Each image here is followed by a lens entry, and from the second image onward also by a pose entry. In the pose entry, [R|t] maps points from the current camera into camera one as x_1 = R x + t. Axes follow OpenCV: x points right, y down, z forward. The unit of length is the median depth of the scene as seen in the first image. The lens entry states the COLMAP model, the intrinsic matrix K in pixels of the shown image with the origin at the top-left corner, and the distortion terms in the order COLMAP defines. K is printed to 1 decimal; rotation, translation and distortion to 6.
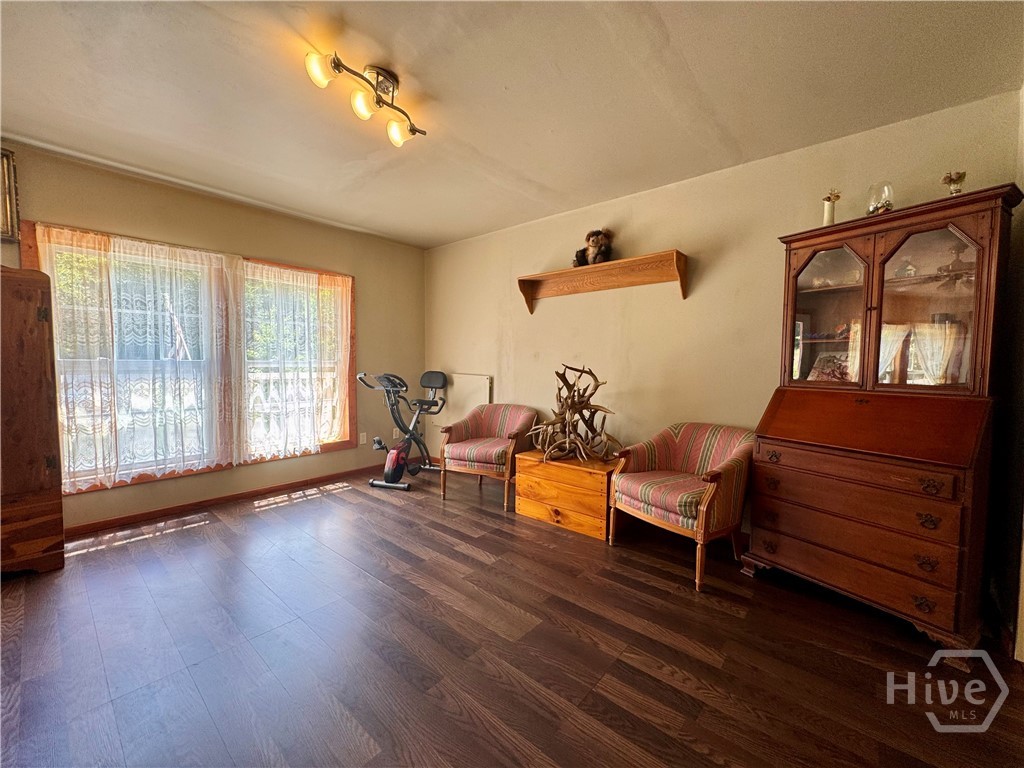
lens RADIAL K [[416.9, 0, 512.0], [0, 416.9, 384.0], [0, 0, 1]] dist [-0.001391, -0.000242]
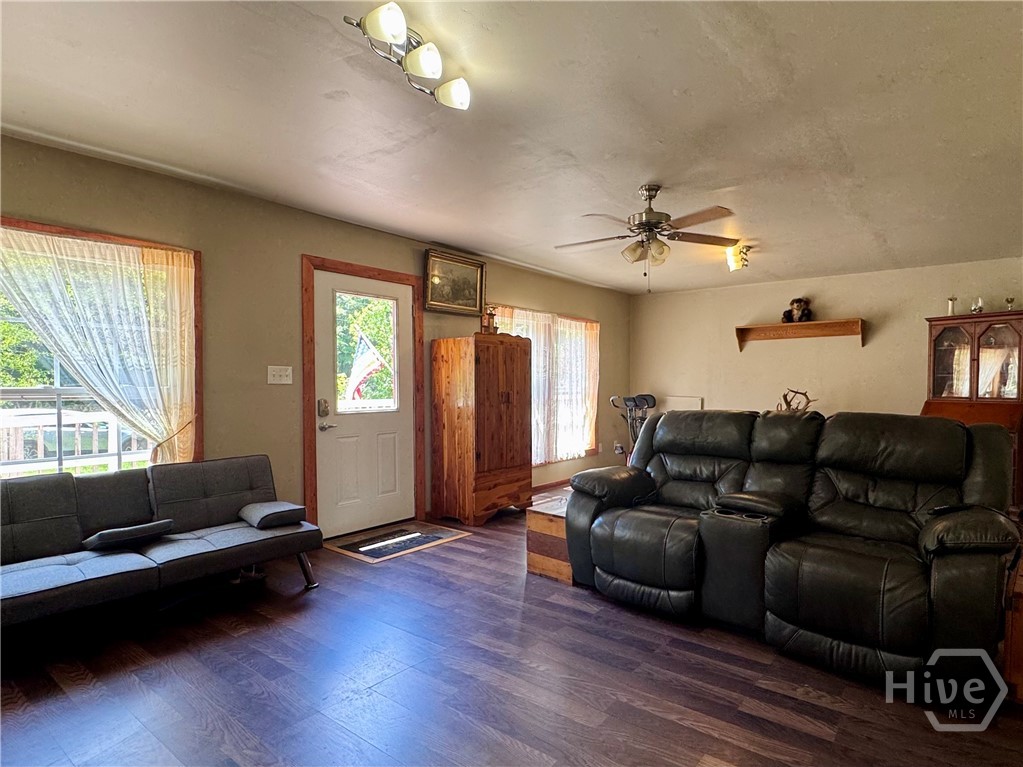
lens RADIAL K [[566.4, 0, 568.1], [0, 566.4, 386.7], [0, 0, 1]] dist [0.021504, 0.000400]
pose [[0.996058, -0.007520, 0.088382, -0.816859], [0.011808, 0.998773, -0.048094, 0.036103], [-0.087912, 0.048948, 0.994925, -0.958522]]
